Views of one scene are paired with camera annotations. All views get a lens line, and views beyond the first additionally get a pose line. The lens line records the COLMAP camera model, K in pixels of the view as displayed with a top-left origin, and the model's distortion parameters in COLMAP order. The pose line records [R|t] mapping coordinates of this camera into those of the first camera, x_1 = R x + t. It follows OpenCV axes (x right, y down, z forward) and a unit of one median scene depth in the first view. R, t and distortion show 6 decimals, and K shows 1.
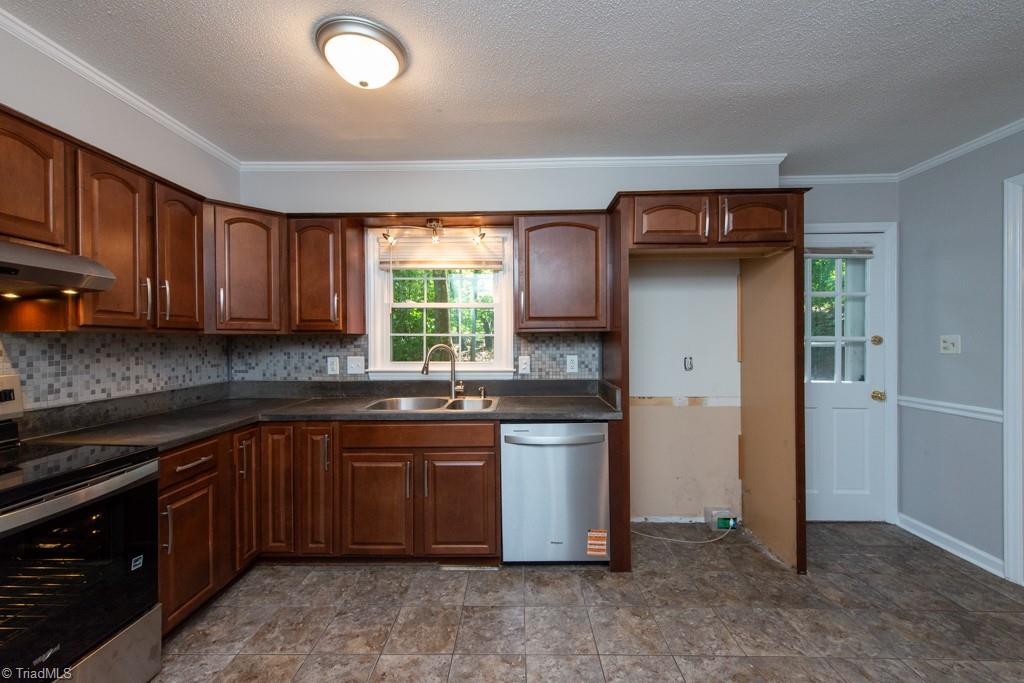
lens RADIAL K [[400.4, 0, 512.0], [0, 400.4, 341.5], [0, 0, 1]] dist [-0.029466, -0.000104]
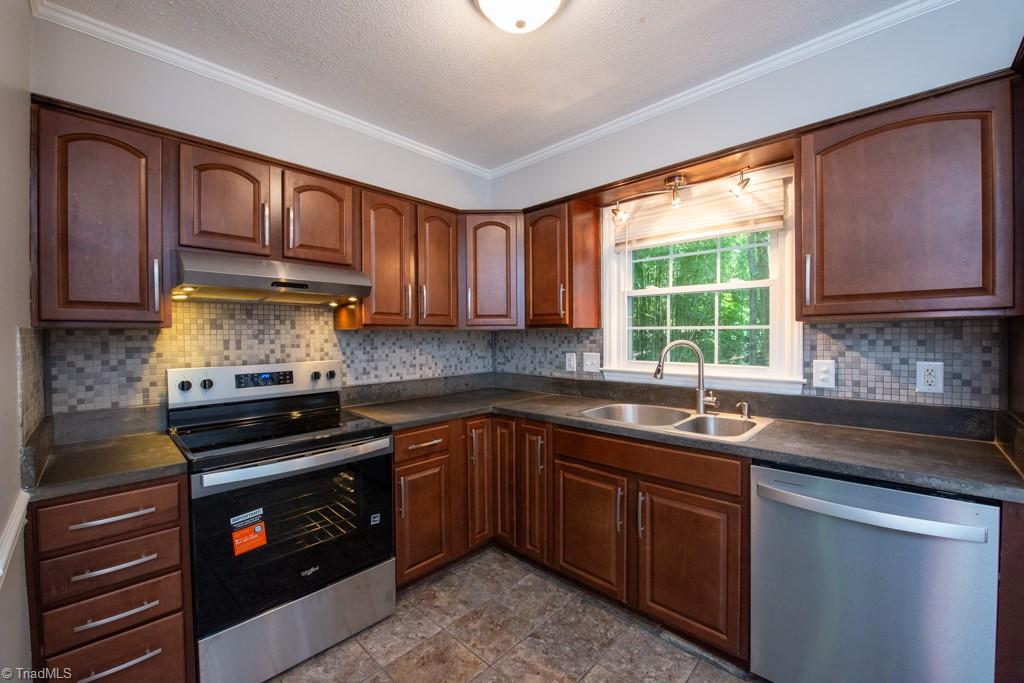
lens RADIAL K [[400.4, 0, 512.0], [0, 400.4, 341.5], [0, 0, 1]] dist [-0.029466, -0.000104]
pose [[0.717927, 0.008998, -0.696061, 0.127216], [0.001549, 0.999893, 0.014524, -0.001893], [0.696117, -0.011506, 0.717836, 0.257529]]
